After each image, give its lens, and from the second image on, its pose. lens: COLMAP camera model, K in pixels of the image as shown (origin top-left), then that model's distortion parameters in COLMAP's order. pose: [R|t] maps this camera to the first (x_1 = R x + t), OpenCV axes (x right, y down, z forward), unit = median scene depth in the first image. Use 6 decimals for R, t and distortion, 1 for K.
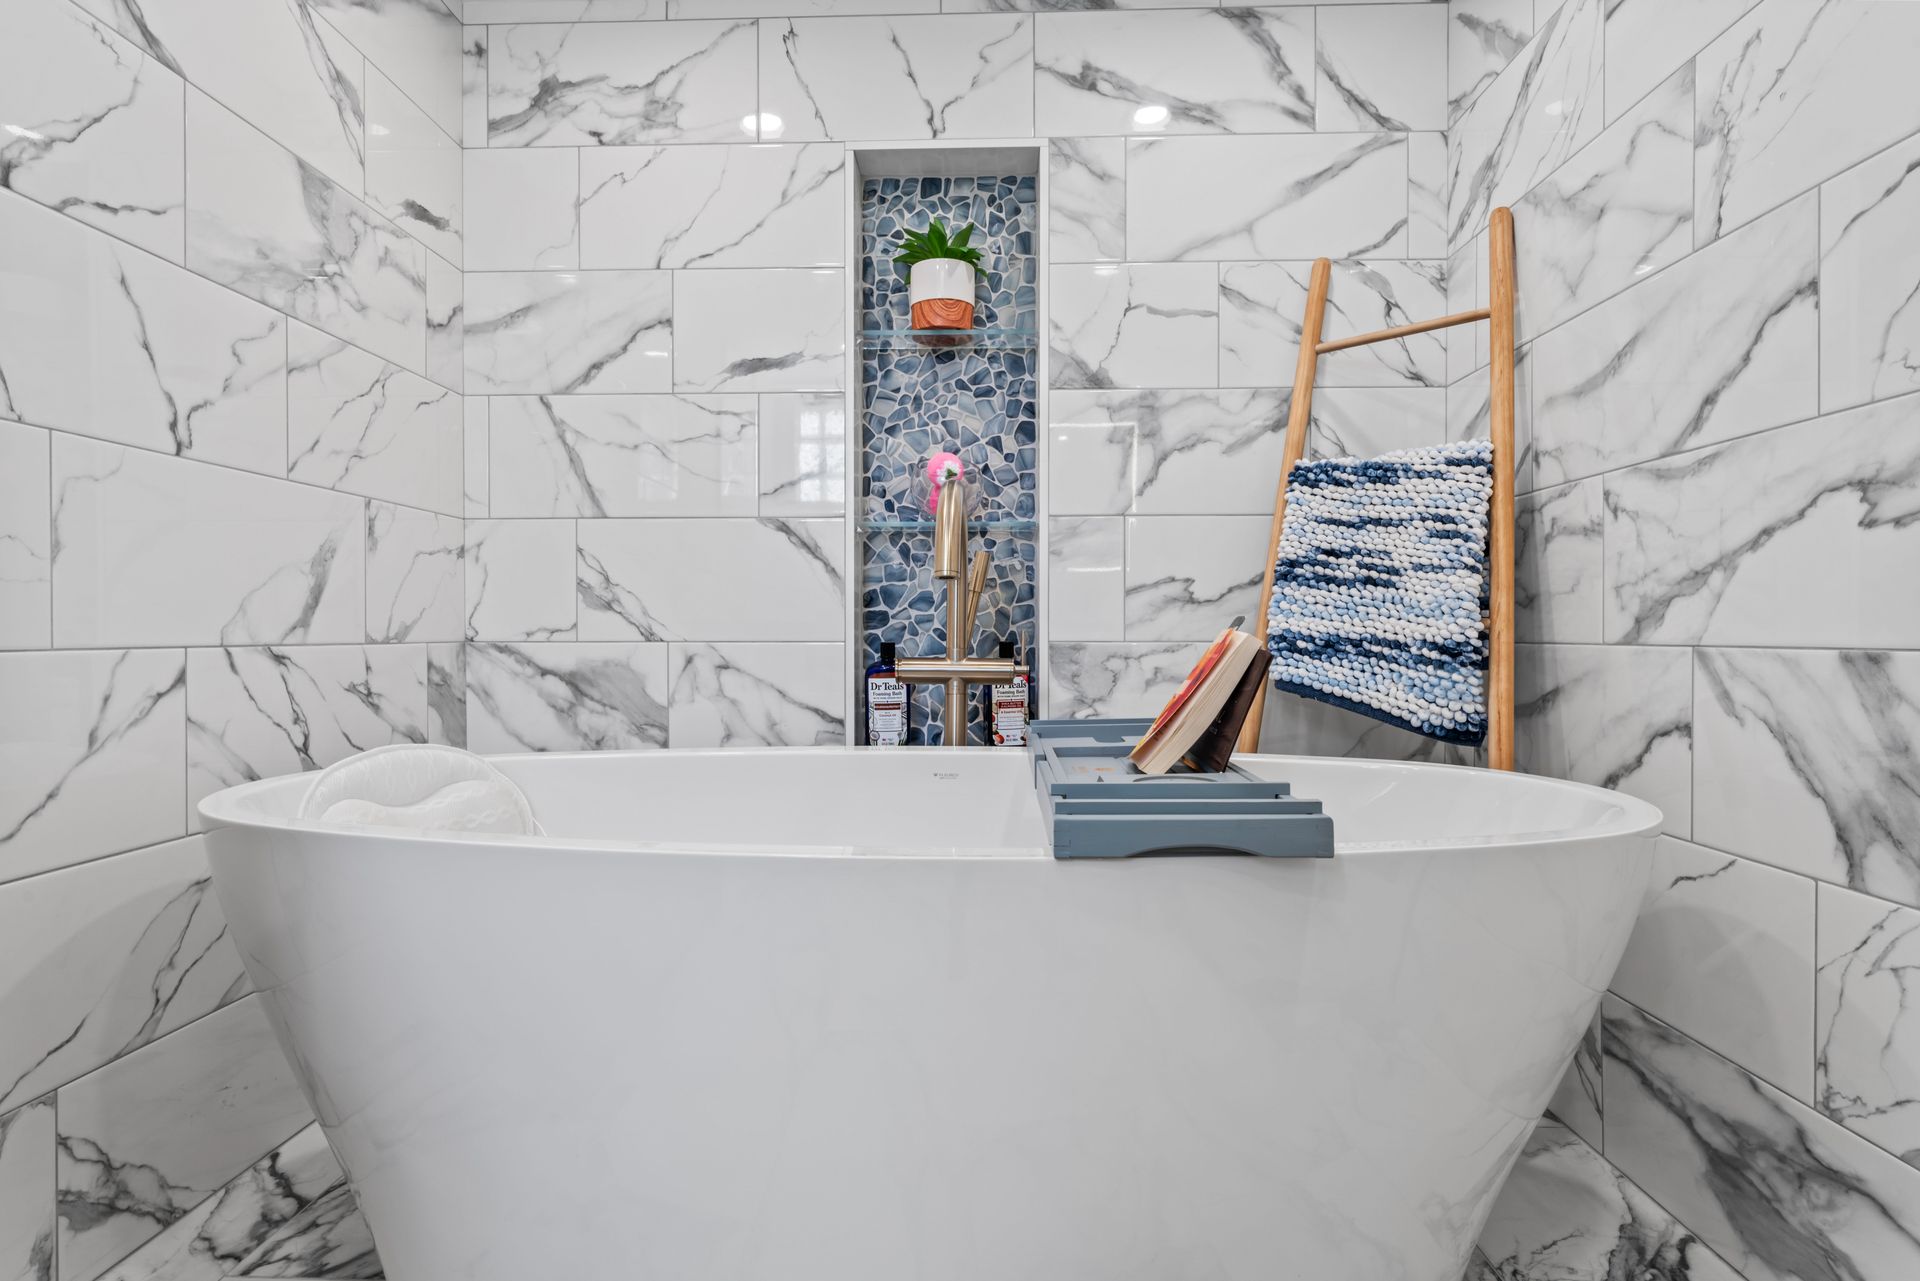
lens RADIAL K [[961.0, 0, 958.4], [0, 961.0, 639.2], [0, 0, 1]] dist [-0.003645, -0.000052]
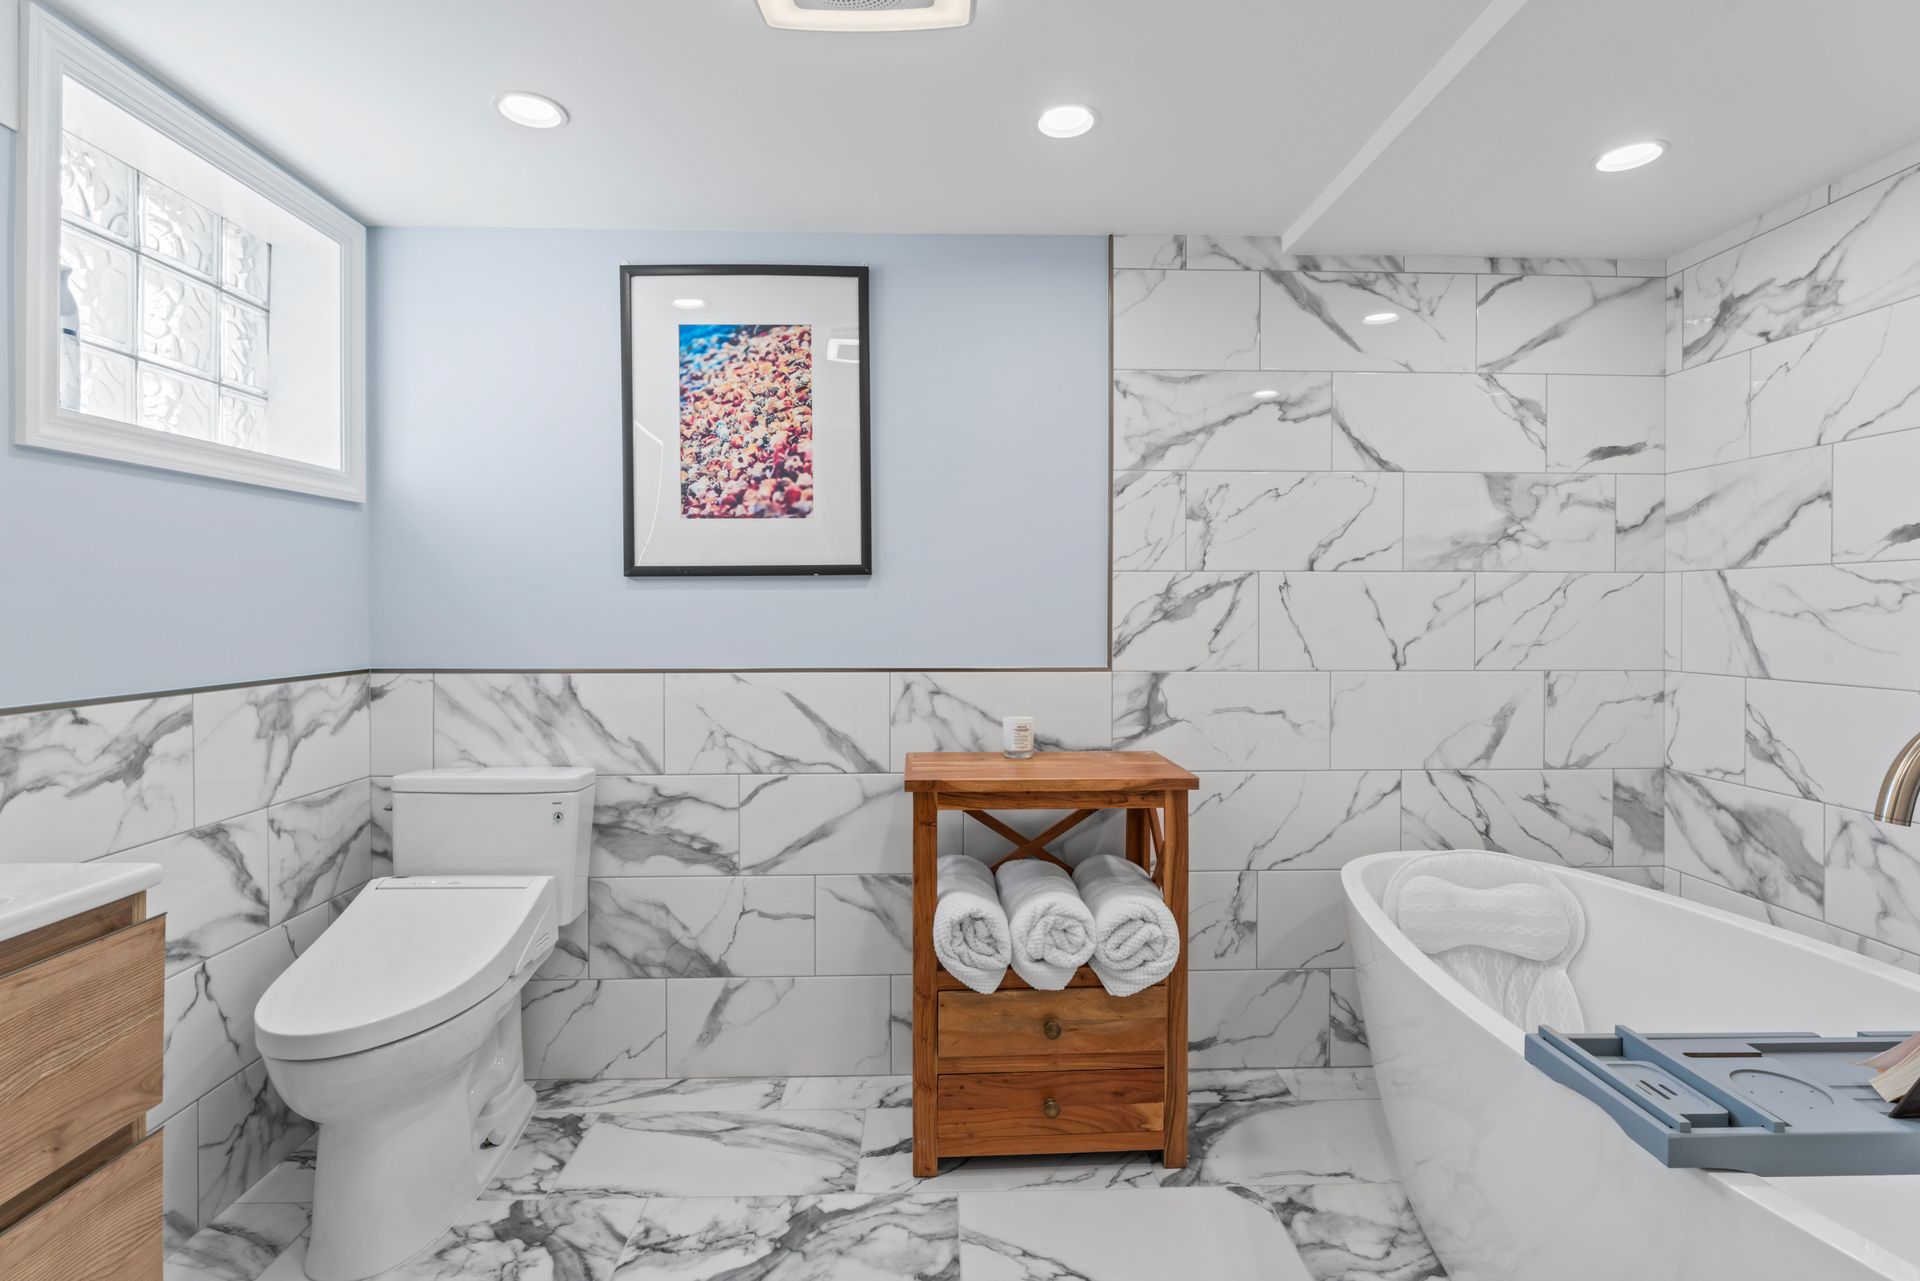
lens RADIAL K [[886.6, 0, 960.3], [0, 886.6, 628.6], [0, 0, 1]] dist [-0.001492, -0.000249]
pose [[0.064988, 0.014026, -0.997787, 0.591670], [-0.007888, 0.999877, 0.013542, -0.192586], [0.997855, 0.006991, 0.065091, 0.006707]]
